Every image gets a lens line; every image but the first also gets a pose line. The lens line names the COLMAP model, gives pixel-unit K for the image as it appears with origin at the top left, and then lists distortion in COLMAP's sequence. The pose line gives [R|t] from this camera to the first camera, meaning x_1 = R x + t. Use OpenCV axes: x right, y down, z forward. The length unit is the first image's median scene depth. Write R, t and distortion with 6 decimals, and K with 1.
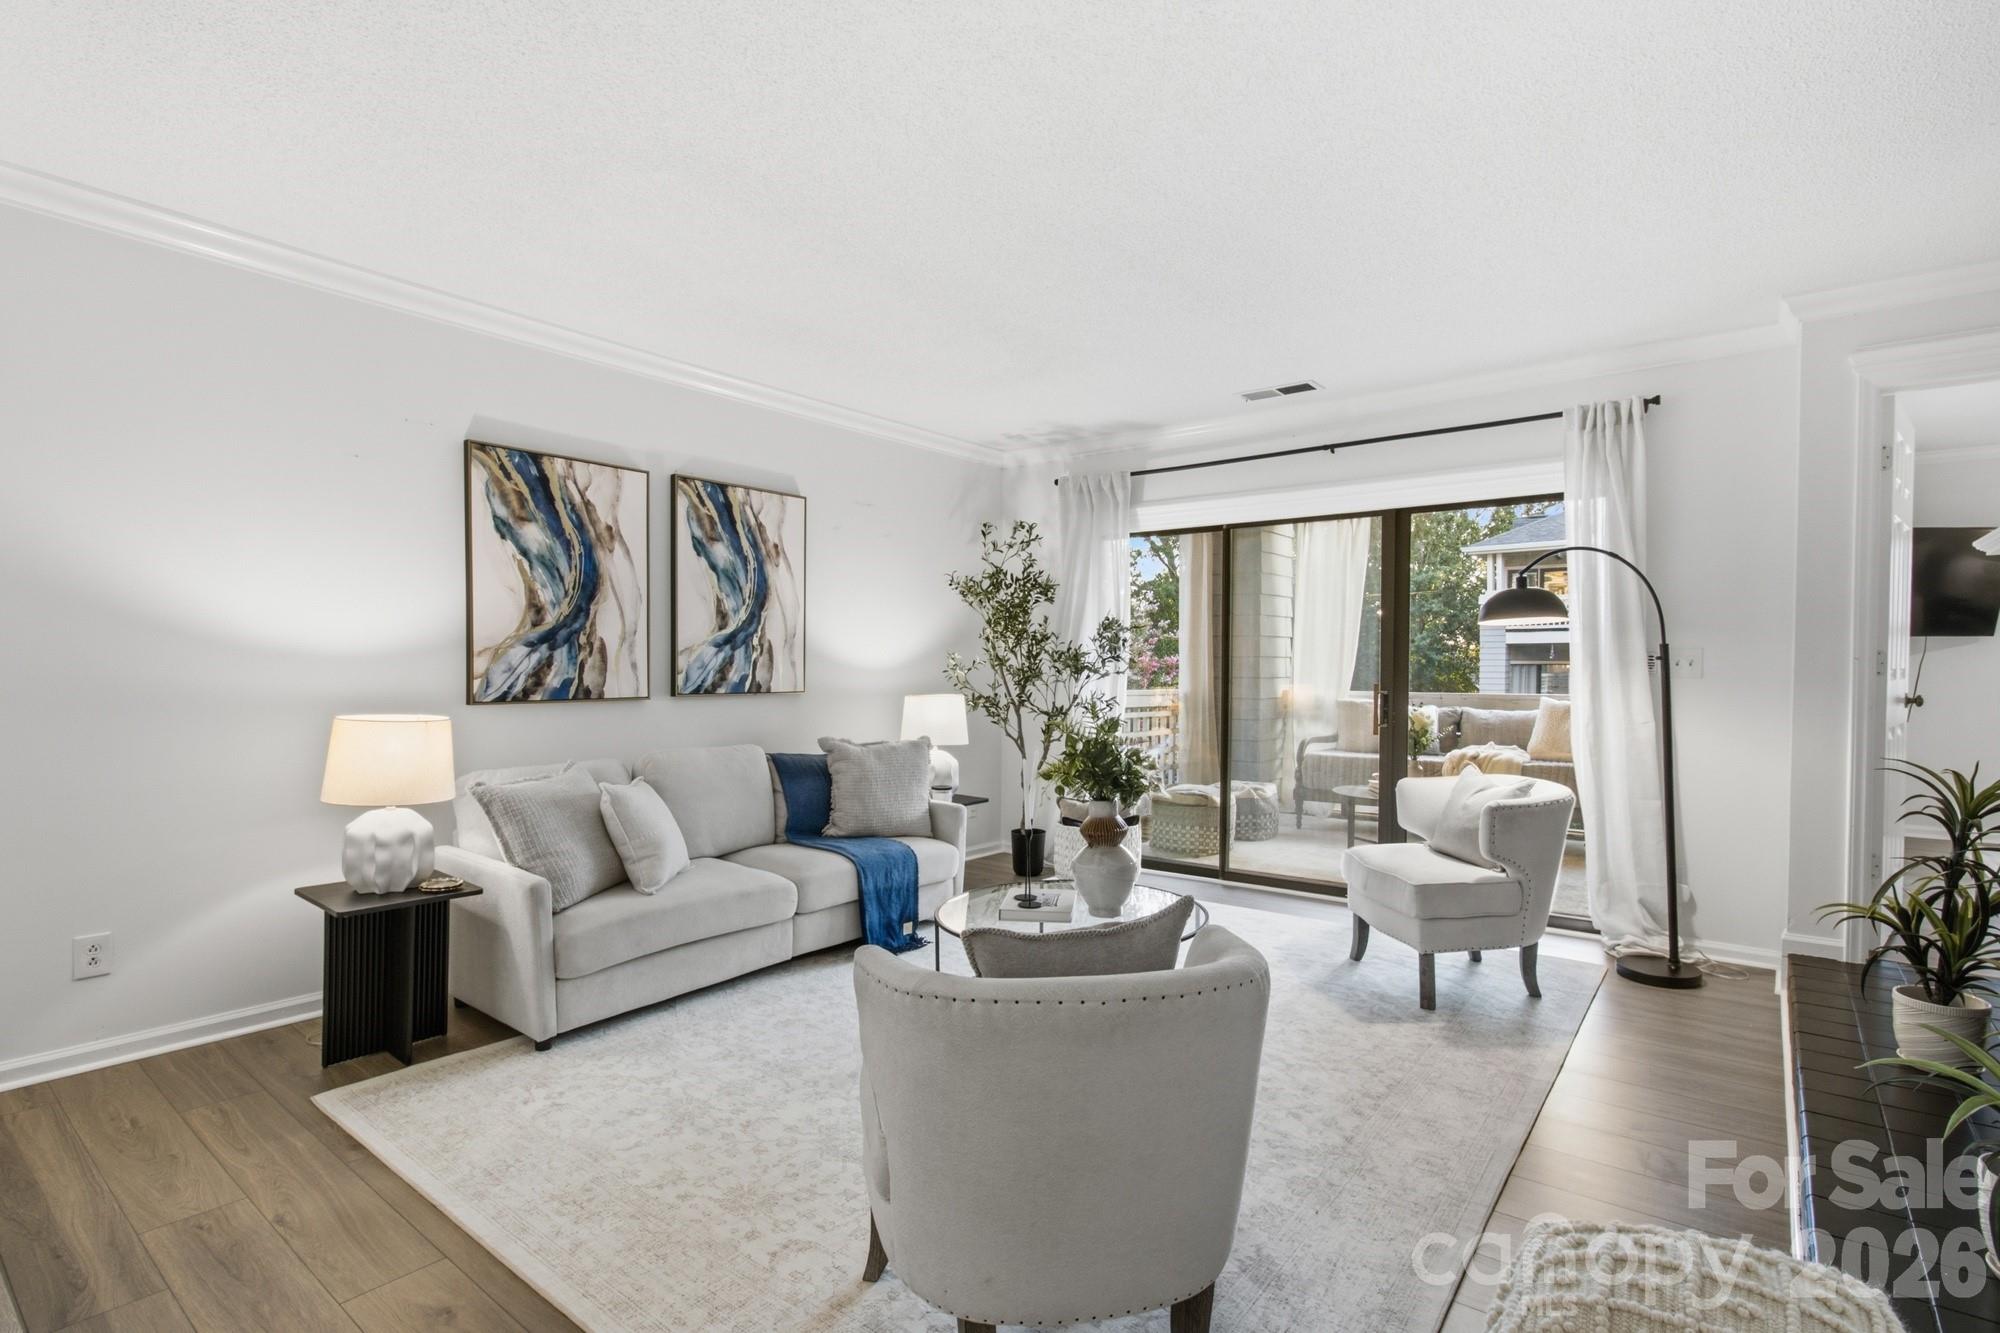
lens RADIAL K [[949.0, 0, 991.3], [0, 949.0, 681.4], [0, 0, 1]] dist [-0.002467, 0.001109]
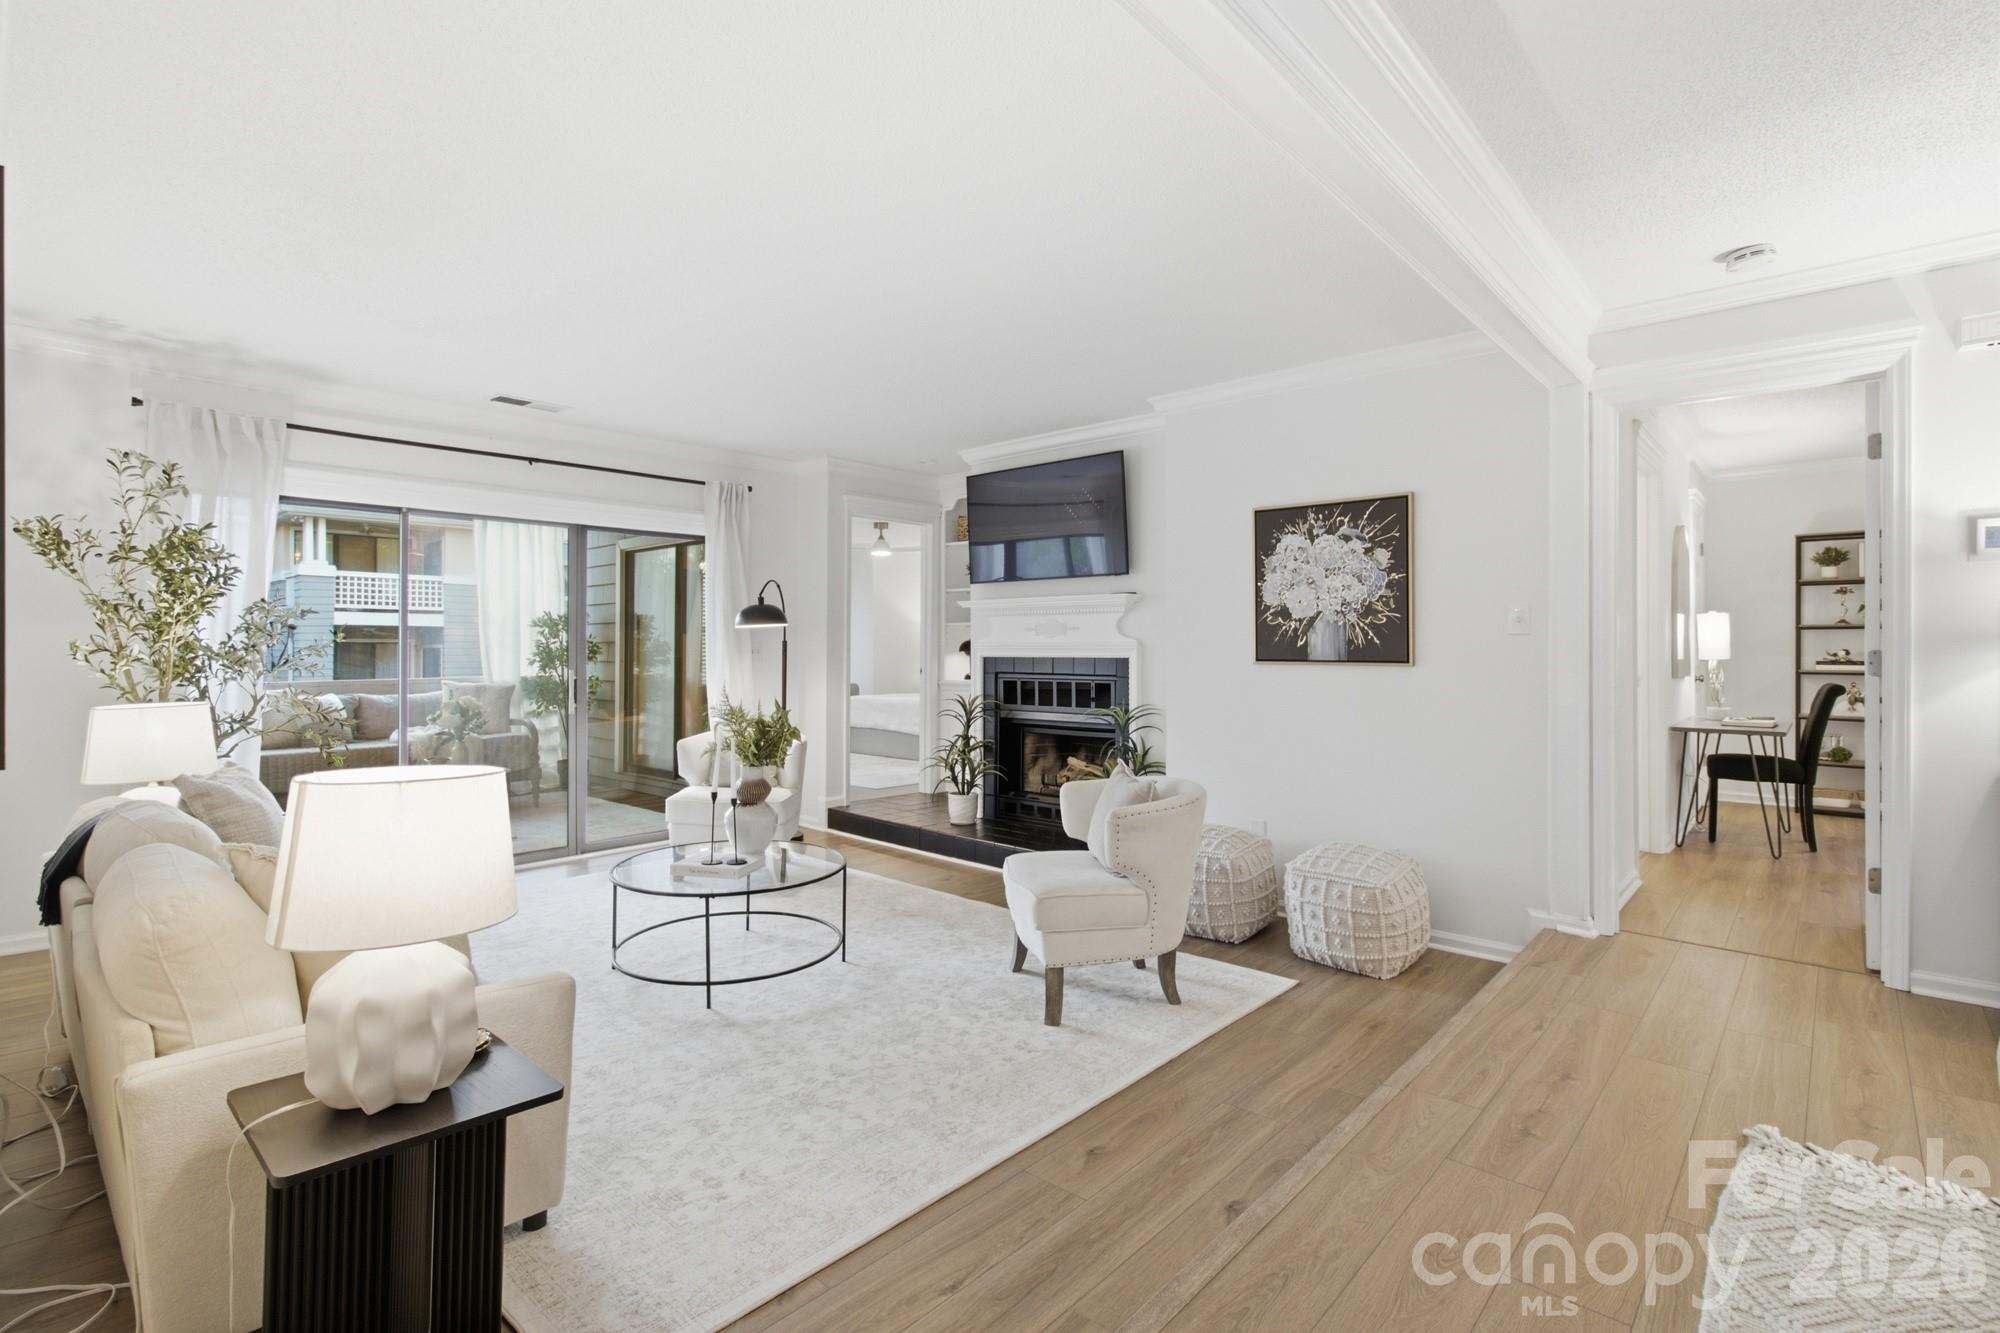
lens RADIAL K [[936.5, 0, 995.1], [0, 936.5, 633.1], [0, 0, 1]] dist [-0.003995, -0.000293]
pose [[0.078556, 0.012613, 0.996830, -1.161811], [0.019654, 0.999706, -0.014198, -0.027574], [-0.996716, 0.020707, 0.078285, 0.622219]]
